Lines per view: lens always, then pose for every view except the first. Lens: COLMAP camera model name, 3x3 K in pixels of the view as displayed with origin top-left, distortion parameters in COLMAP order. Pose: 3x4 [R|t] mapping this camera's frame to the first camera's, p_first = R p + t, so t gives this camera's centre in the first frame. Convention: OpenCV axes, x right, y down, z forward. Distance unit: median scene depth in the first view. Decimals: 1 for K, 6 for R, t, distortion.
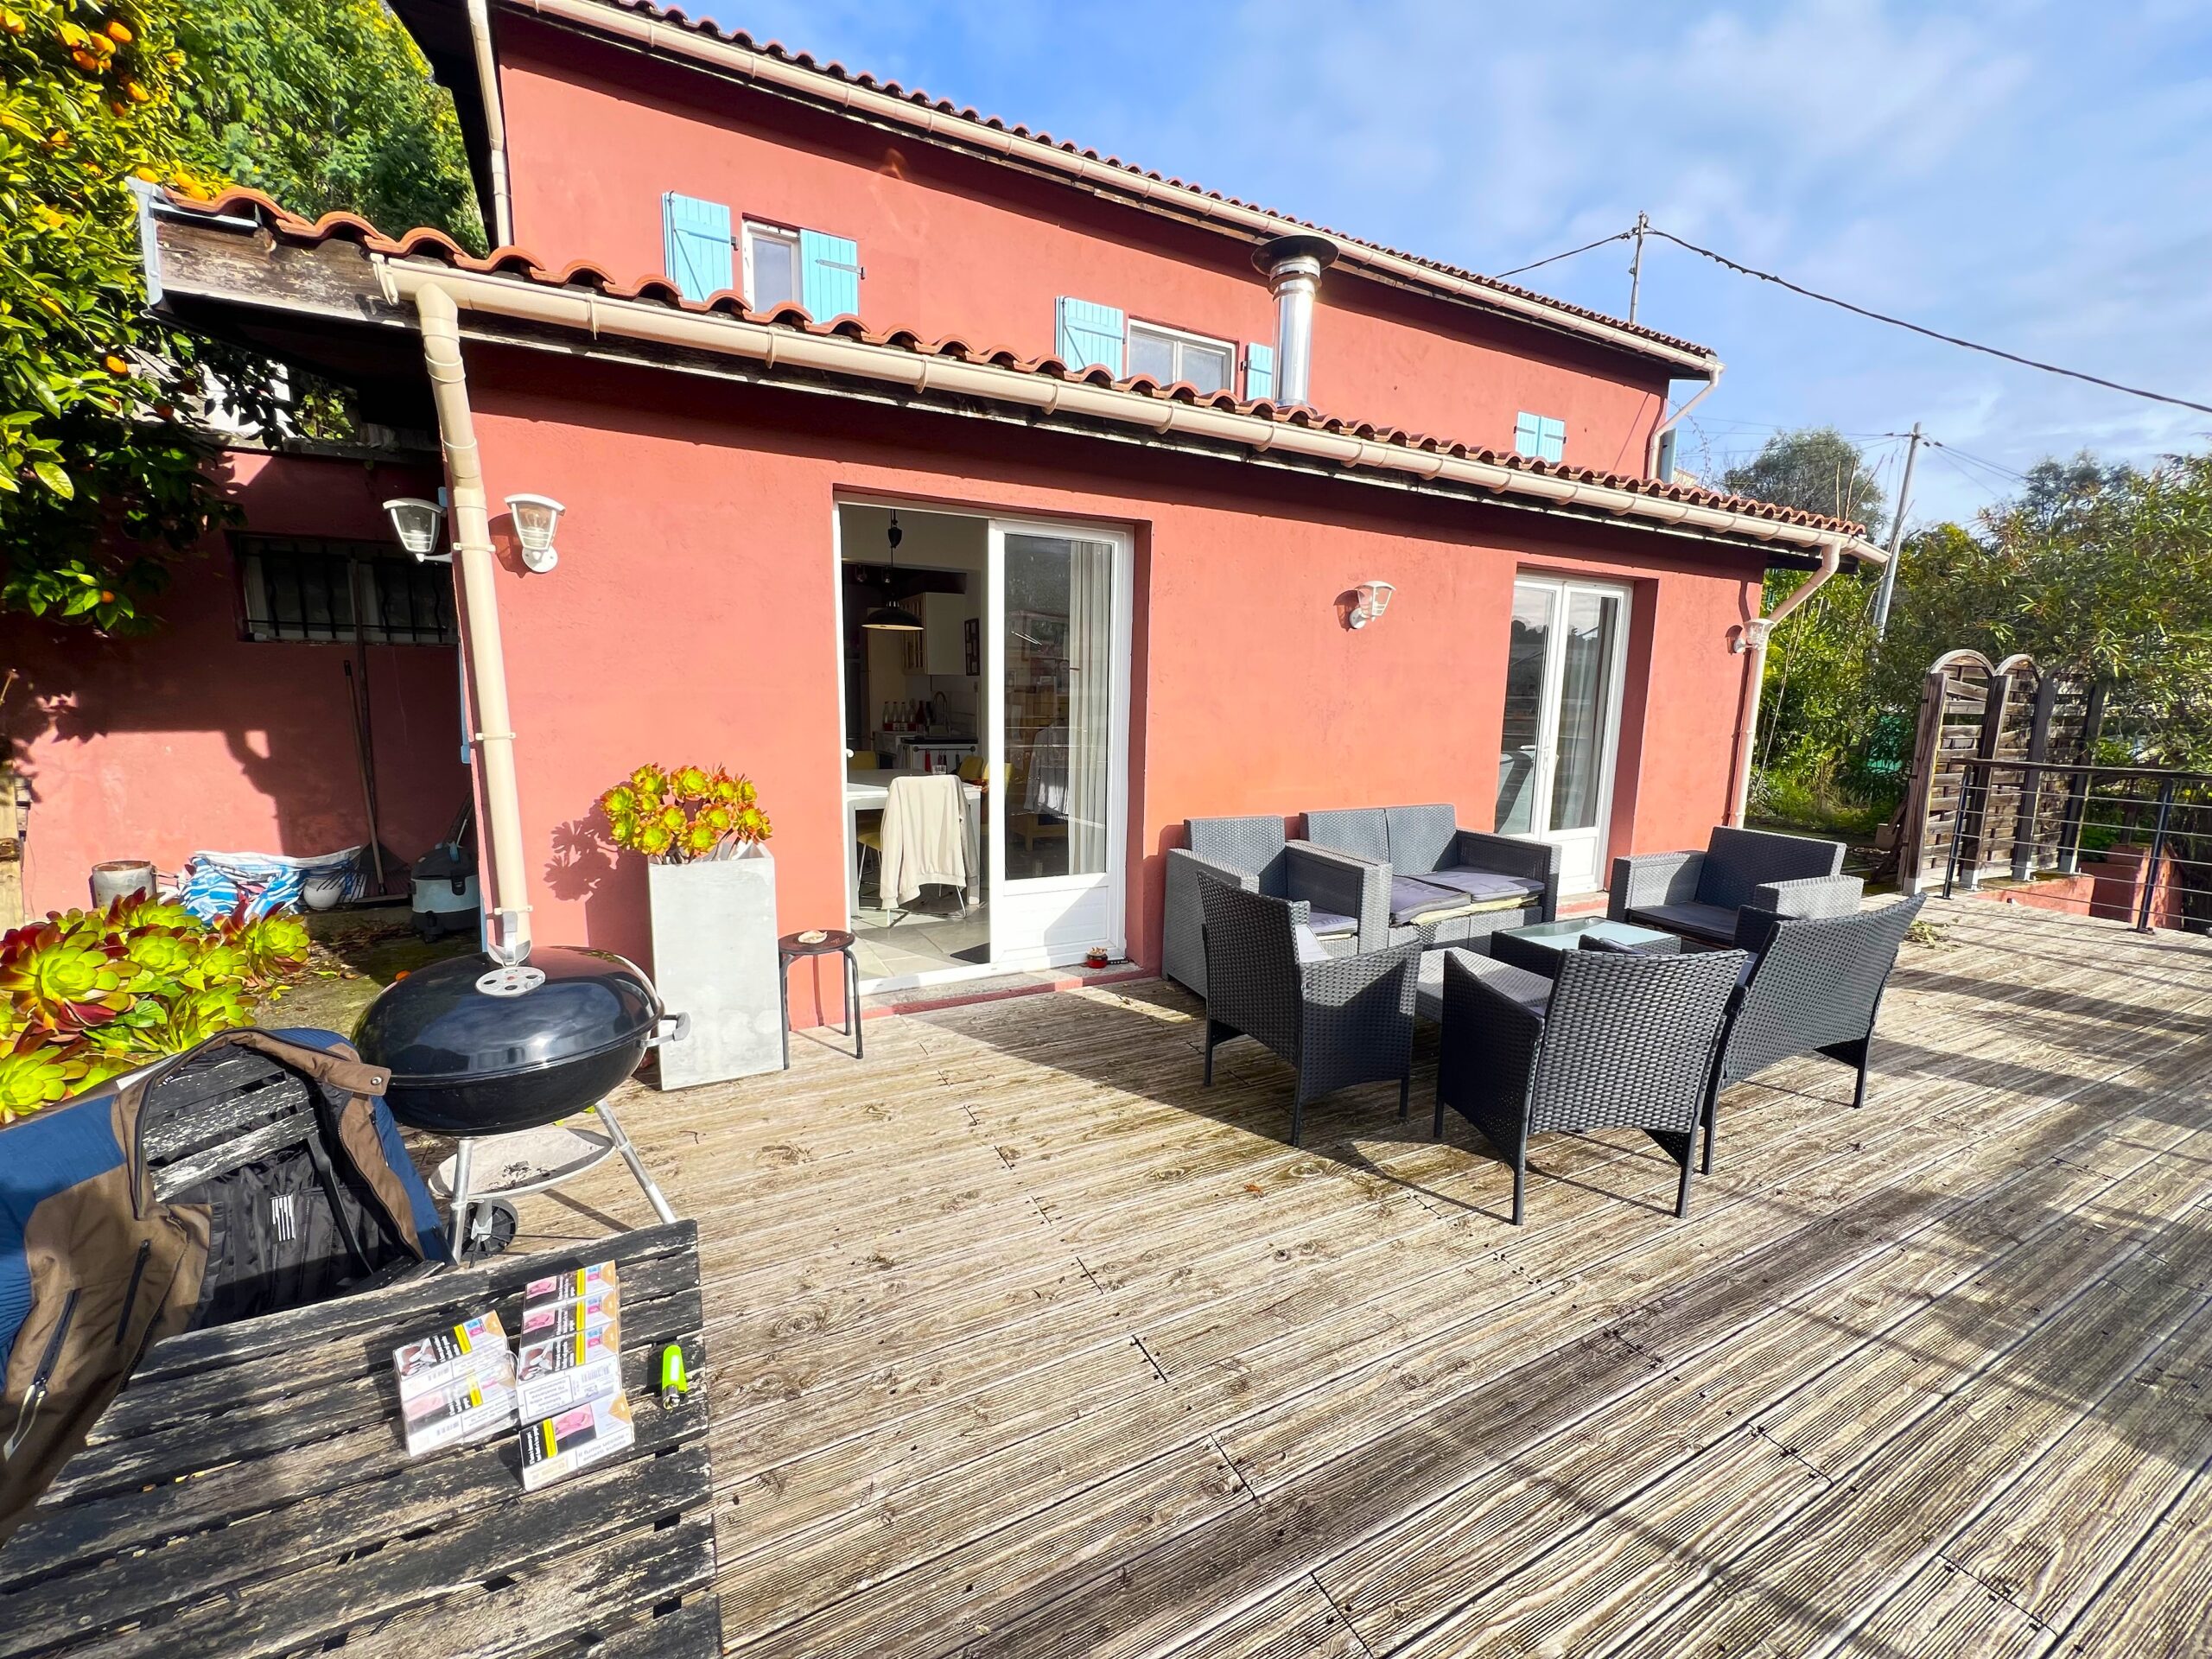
lens RADIAL K [[879.5, 0, 1097.1], [0, 879.5, 829.2], [0, 0, 1]] dist [-0.002342, 0.000388]
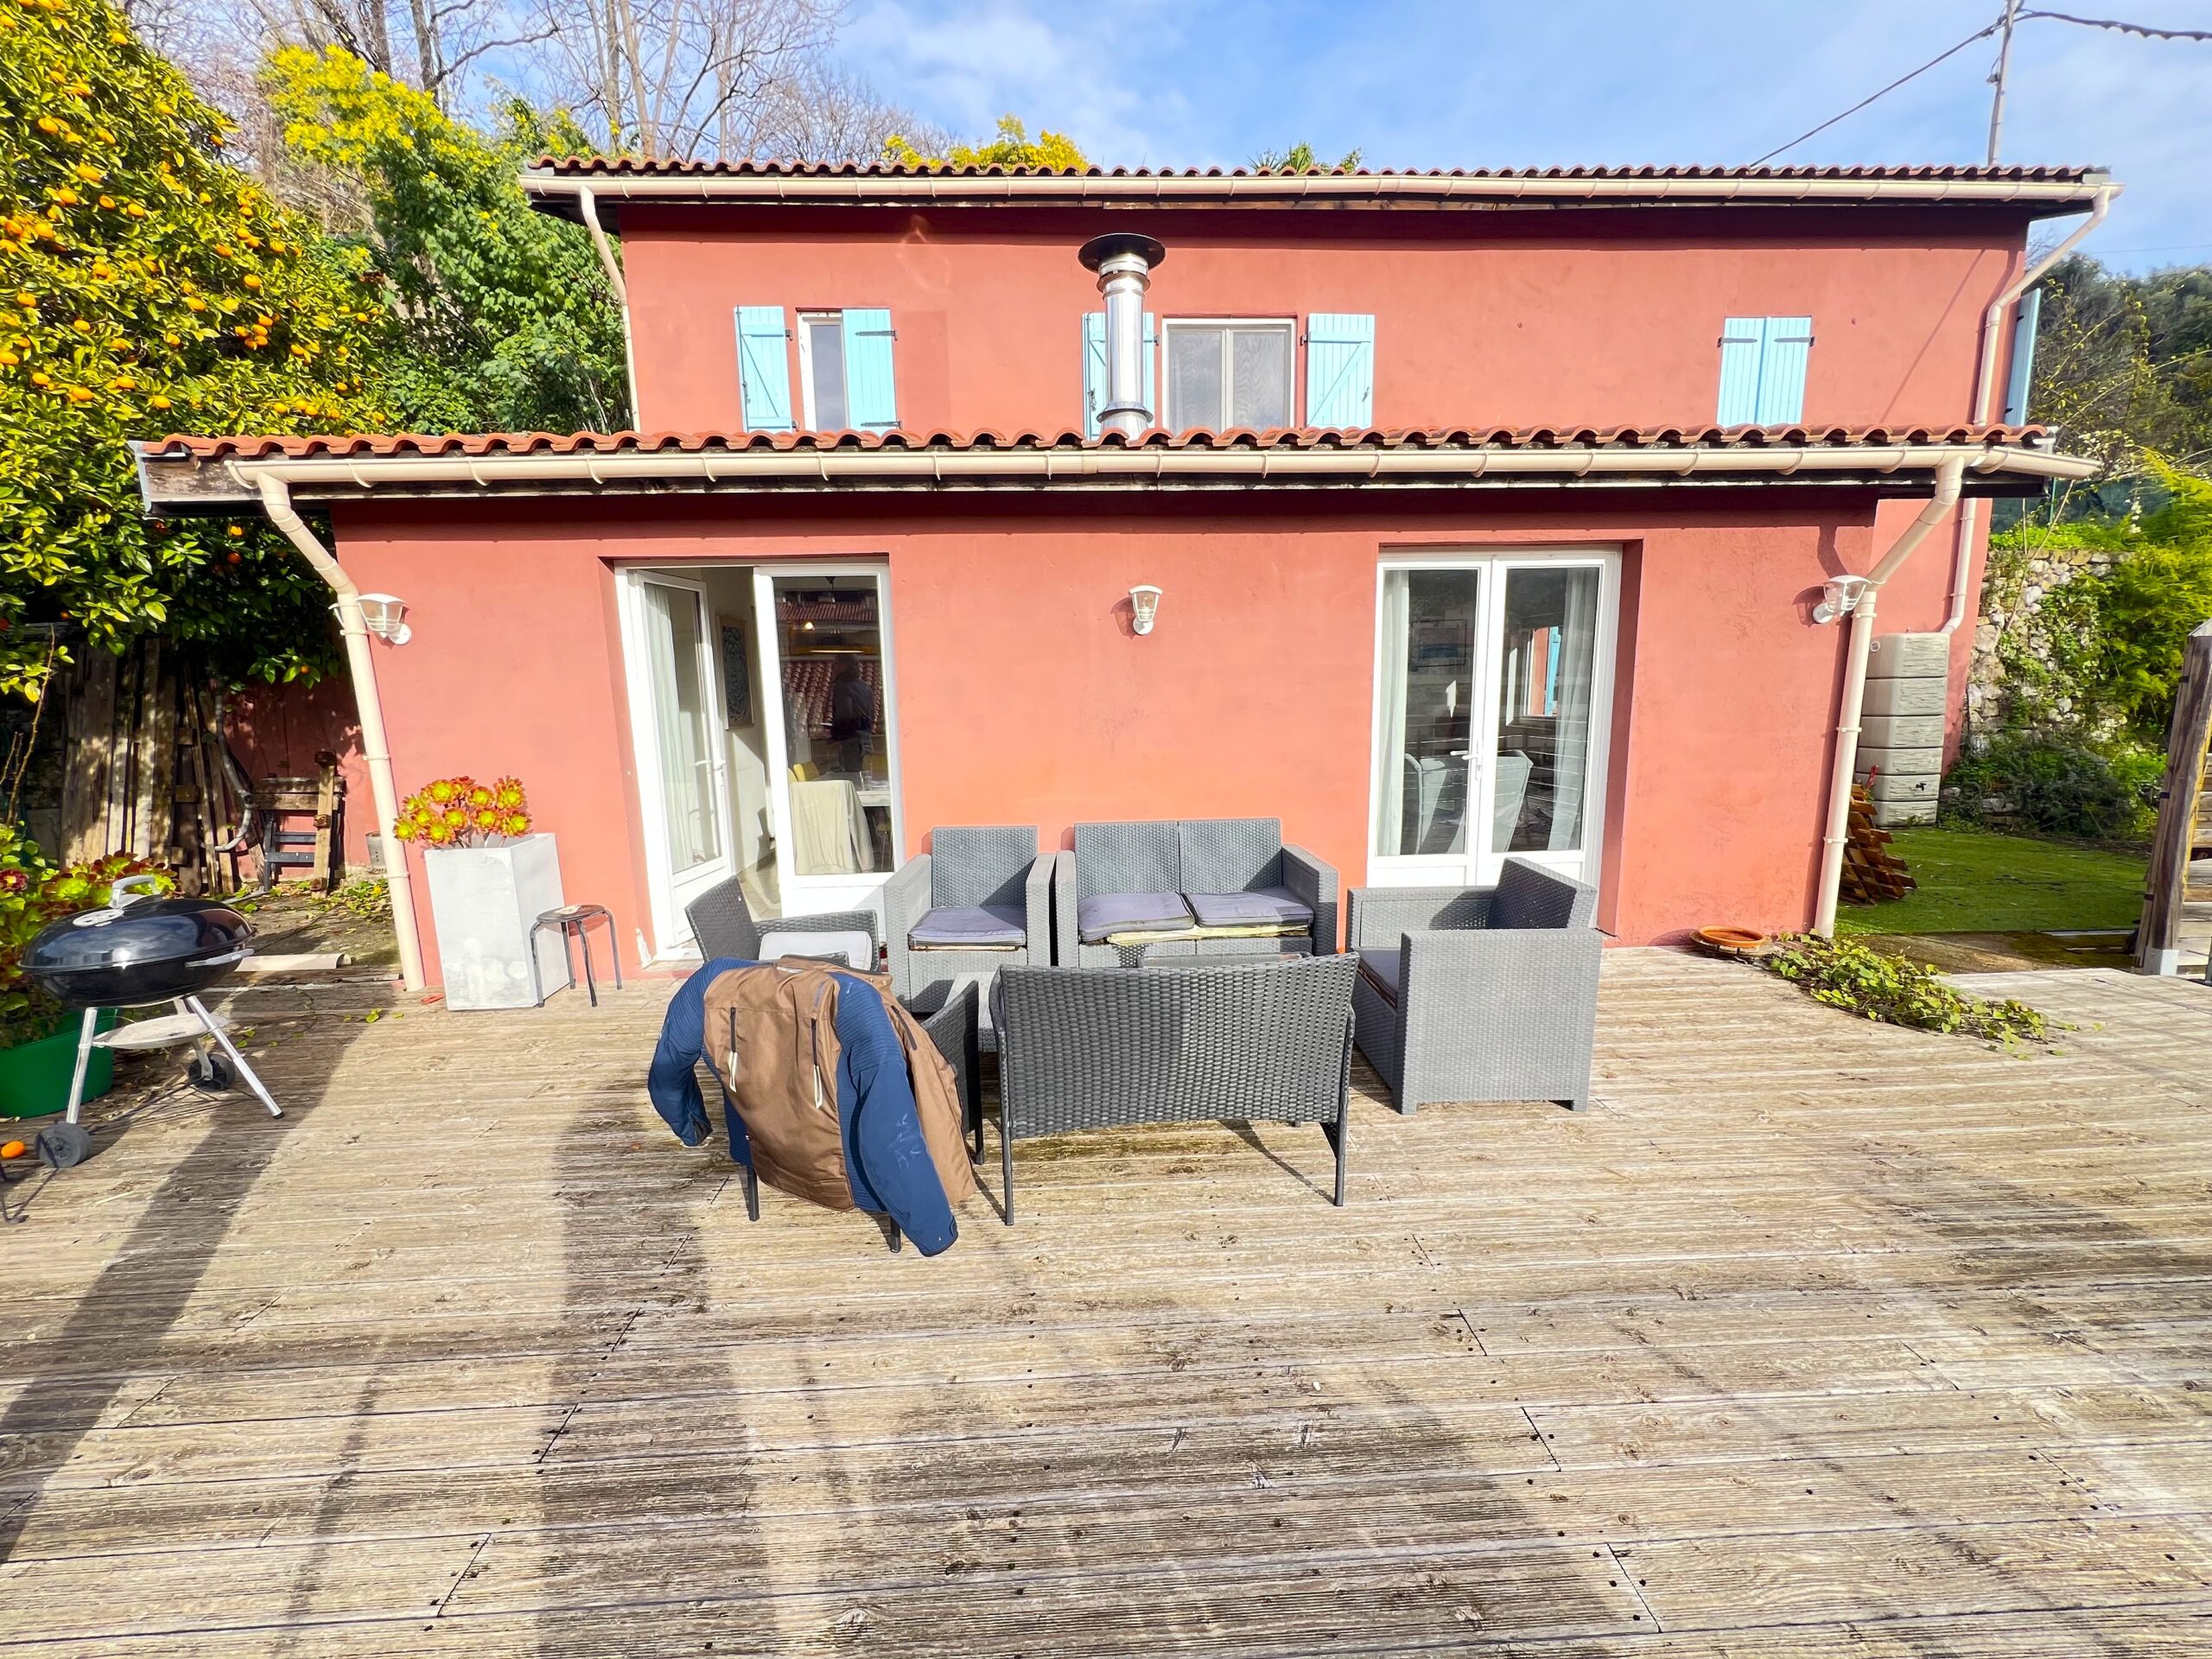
lens RADIAL K [[879.5, 0, 1106.3], [0, 879.5, 826.1], [0, 0, 1]] dist [-0.002342, 0.000388]
pose [[0.909894, 0.033739, -0.413467, 0.744242], [-0.029478, 0.999426, 0.016682, -0.036974], [0.413792, -0.002991, 0.910366, 0.116158]]
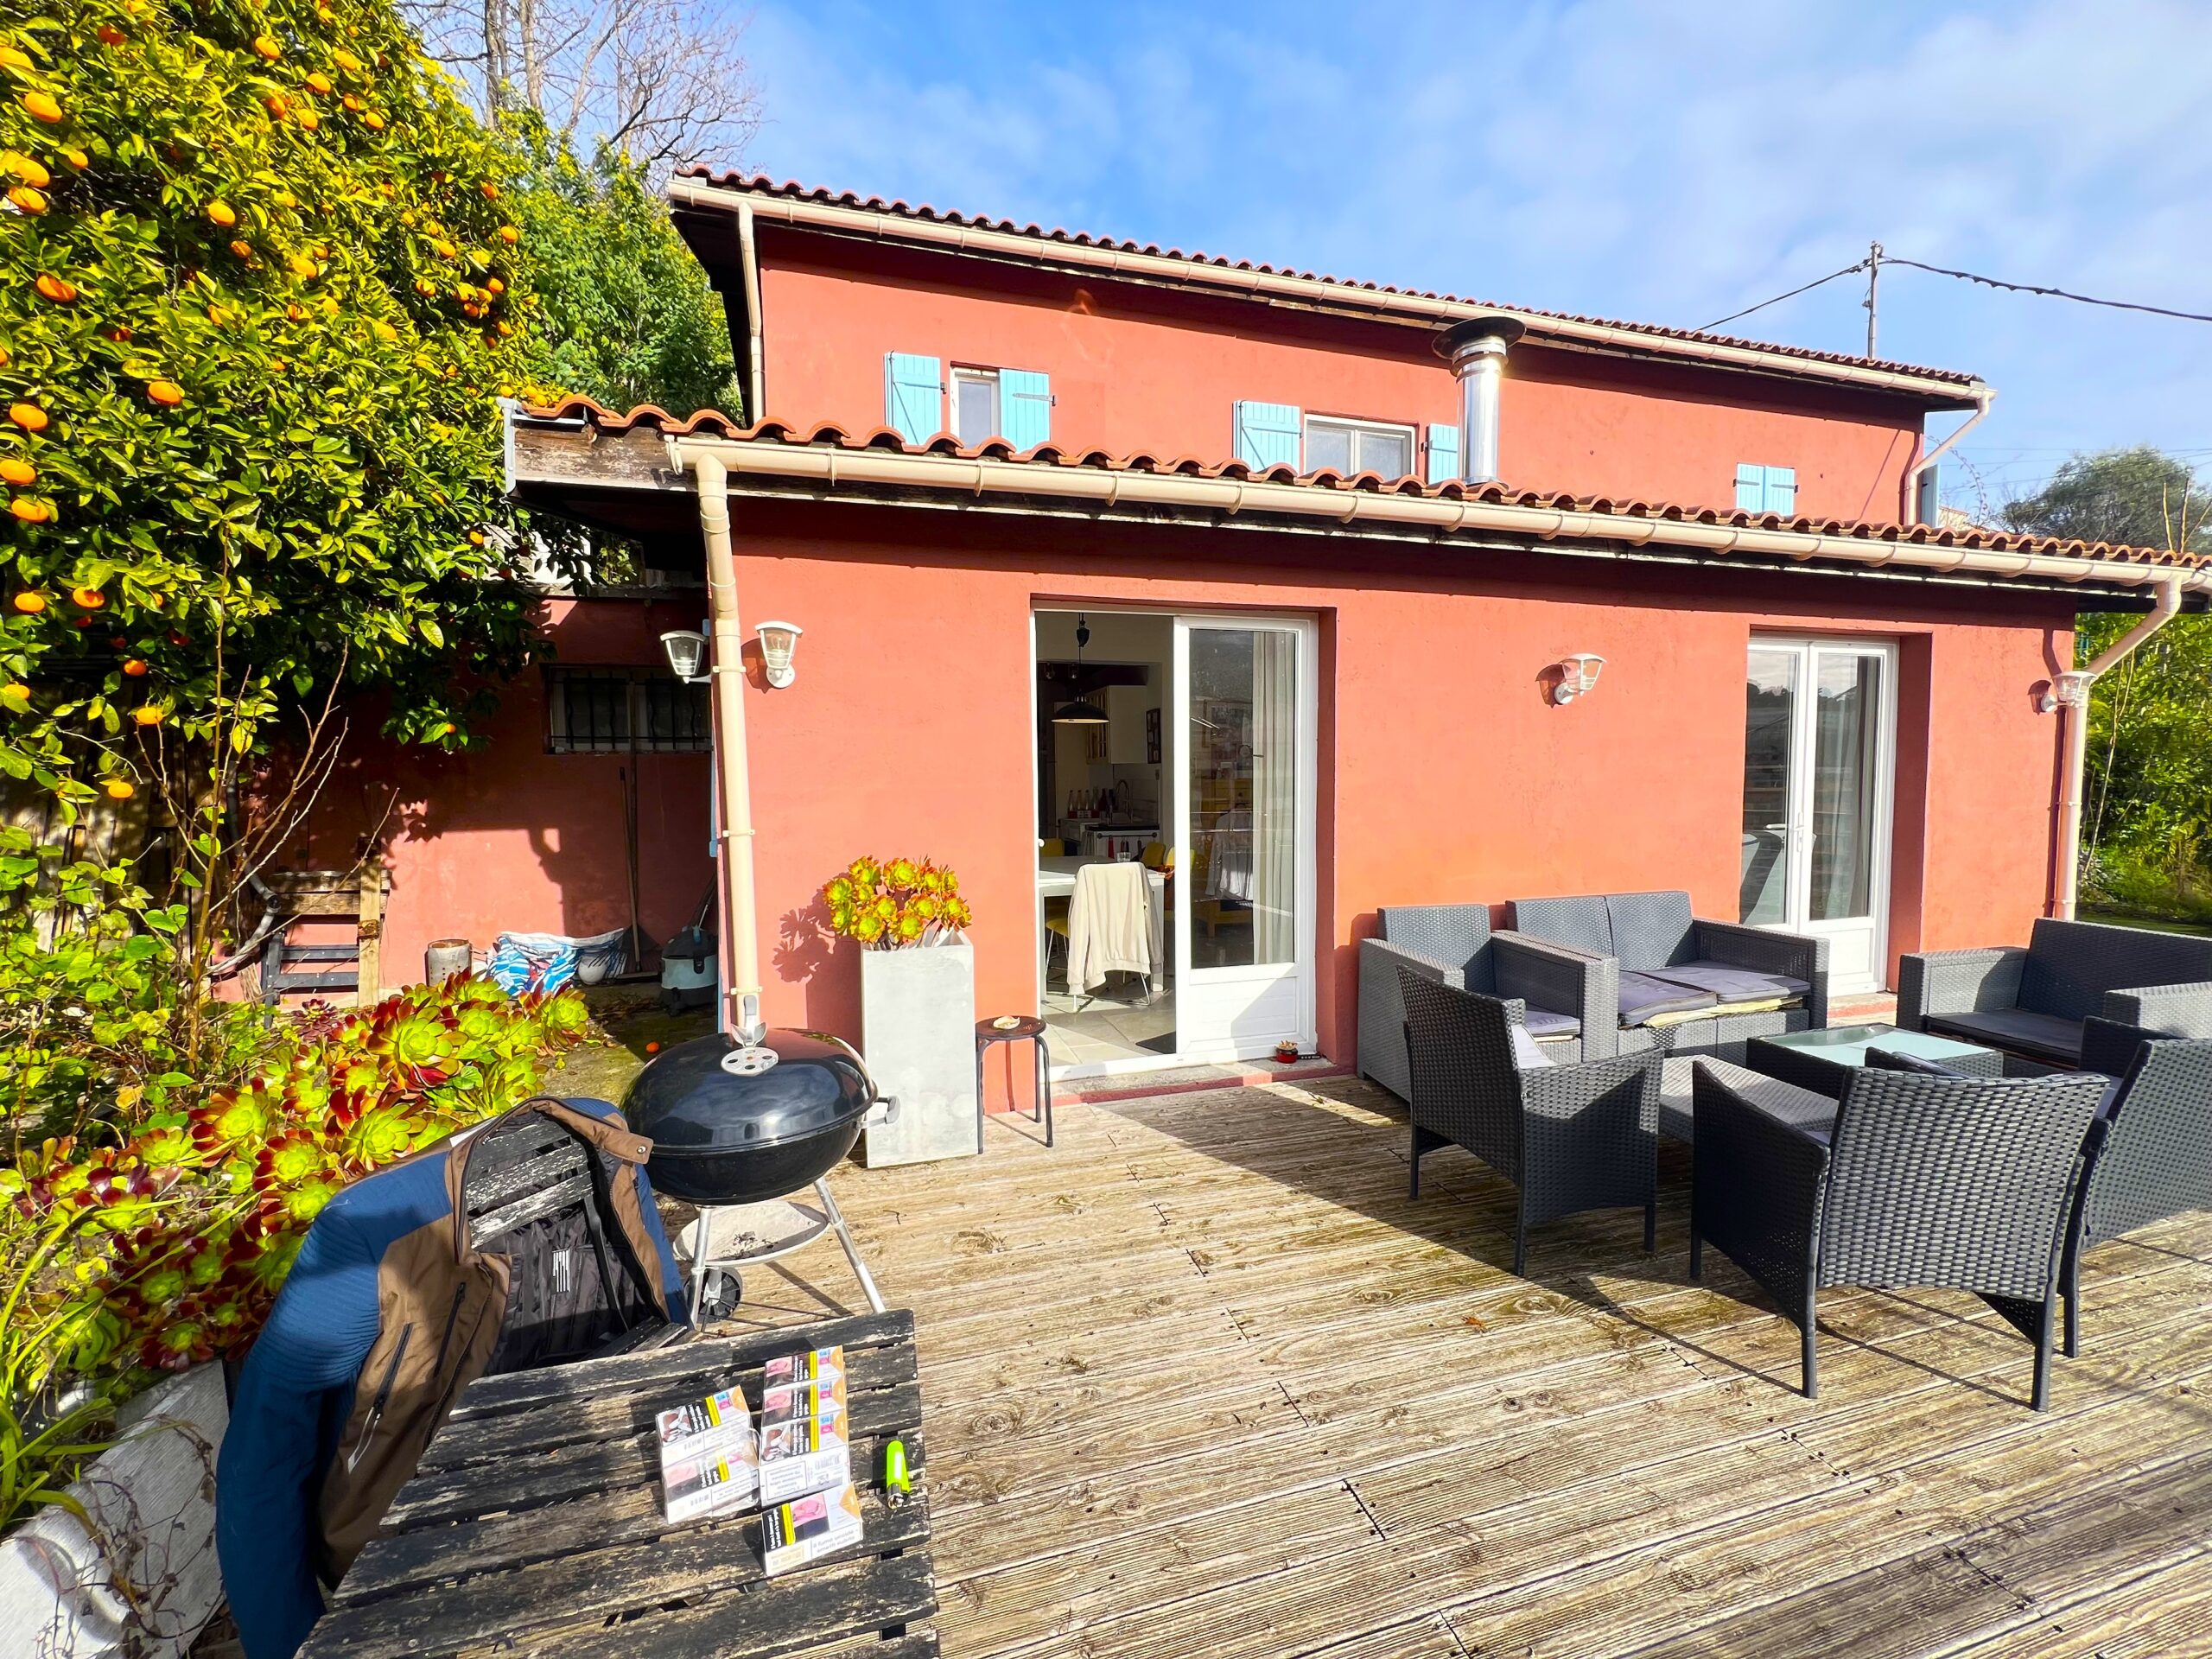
lens RADIAL K [[879.5, 0, 1097.4], [0, 879.5, 829.2], [0, 0, 1]] dist [-0.002342, 0.000388]
pose [[0.980158, -0.013674, -0.197744, -0.009641], [-0.004859, 0.995660, -0.092934, -0.005927], [0.198157, 0.092051, 0.975838, -0.003250]]
